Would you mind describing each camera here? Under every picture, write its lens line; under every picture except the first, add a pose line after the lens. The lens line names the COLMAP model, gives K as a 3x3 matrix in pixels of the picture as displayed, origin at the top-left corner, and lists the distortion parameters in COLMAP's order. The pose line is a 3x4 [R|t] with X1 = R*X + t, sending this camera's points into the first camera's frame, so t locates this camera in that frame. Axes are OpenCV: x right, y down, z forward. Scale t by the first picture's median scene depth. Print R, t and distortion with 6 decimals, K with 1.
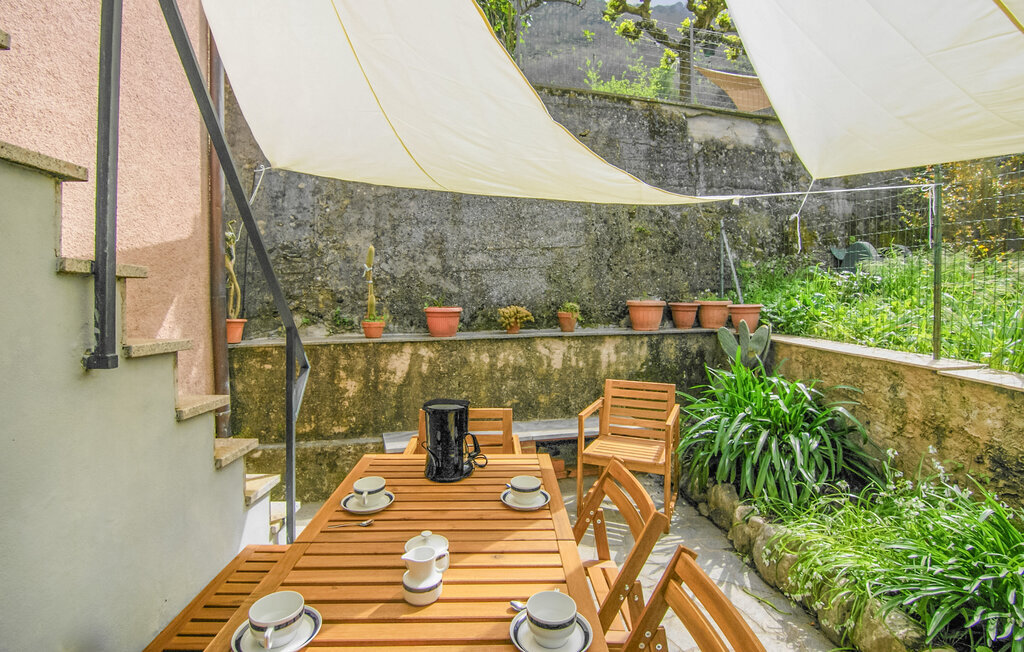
lens RADIAL K [[494.8, 0, 514.9], [0, 494.8, 298.1], [0, 0, 1]] dist [-0.004113, -0.012750]
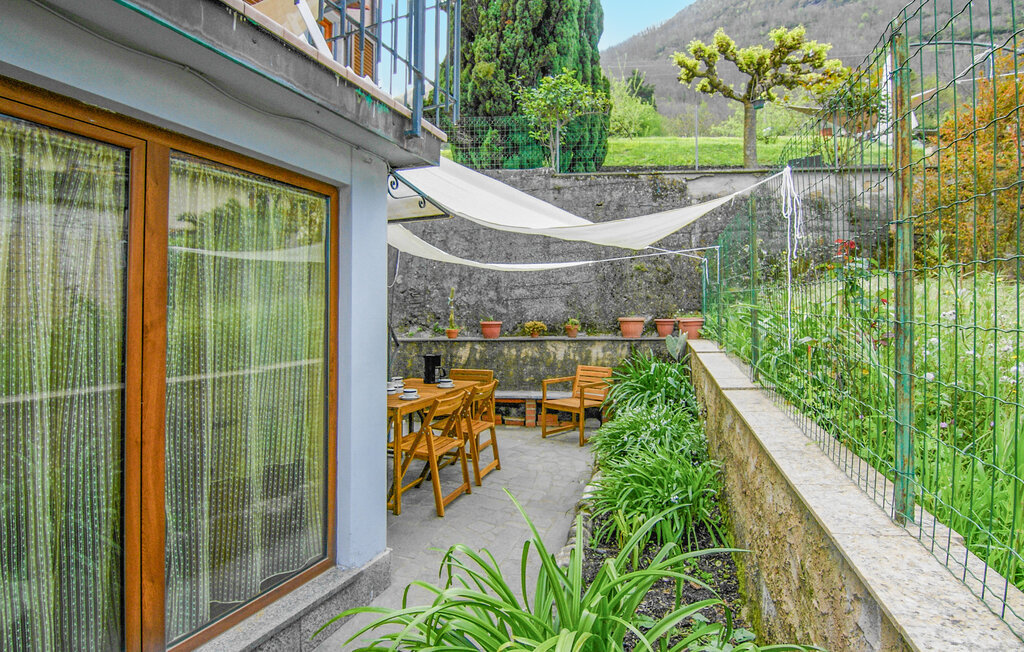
lens RADIAL K [[535.0, 0, 540.7], [0, 535.0, 311.1], [0, 0, 1]] dist [-0.003579, -0.017452]
pose [[0.934648, -0.010298, -0.355426, 0.638094], [0.003024, 0.999775, -0.021013, 0.020484], [0.355562, 0.018565, 0.934468, -0.636417]]
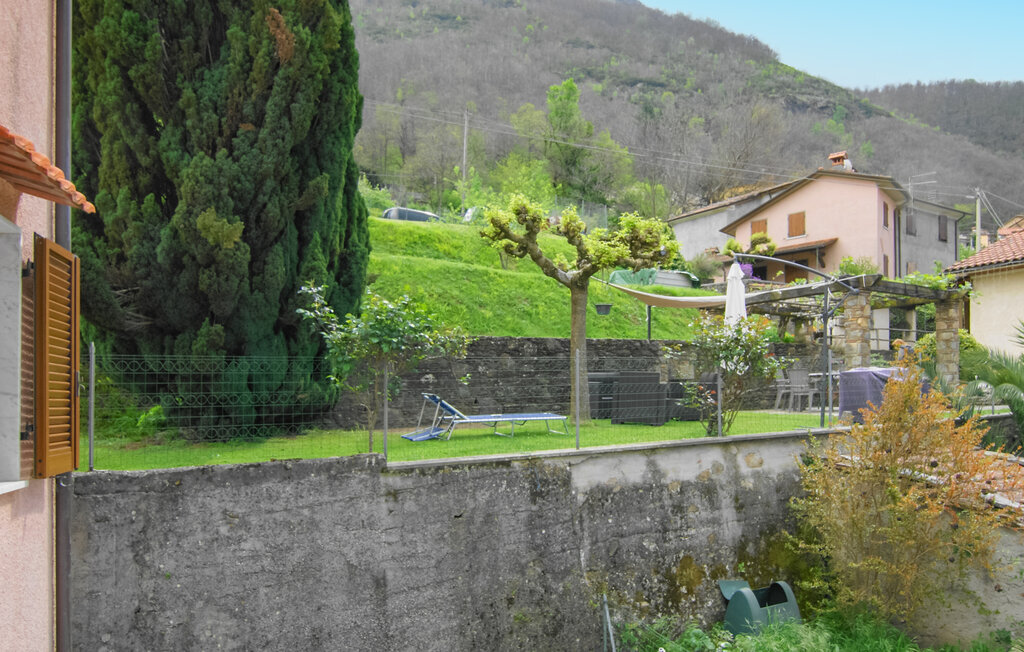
lens RADIAL K [[767.6, 0, 545.9], [0, 767.6, 352.0], [0, 0, 1]] dist [-0.001343, -0.004472]
pose [[0.965027, 0.008337, 0.262019, -0.090938], [-0.002894, 0.999772, -0.021149, -0.713956], [-0.262135, 0.019651, 0.964831, -0.469023]]
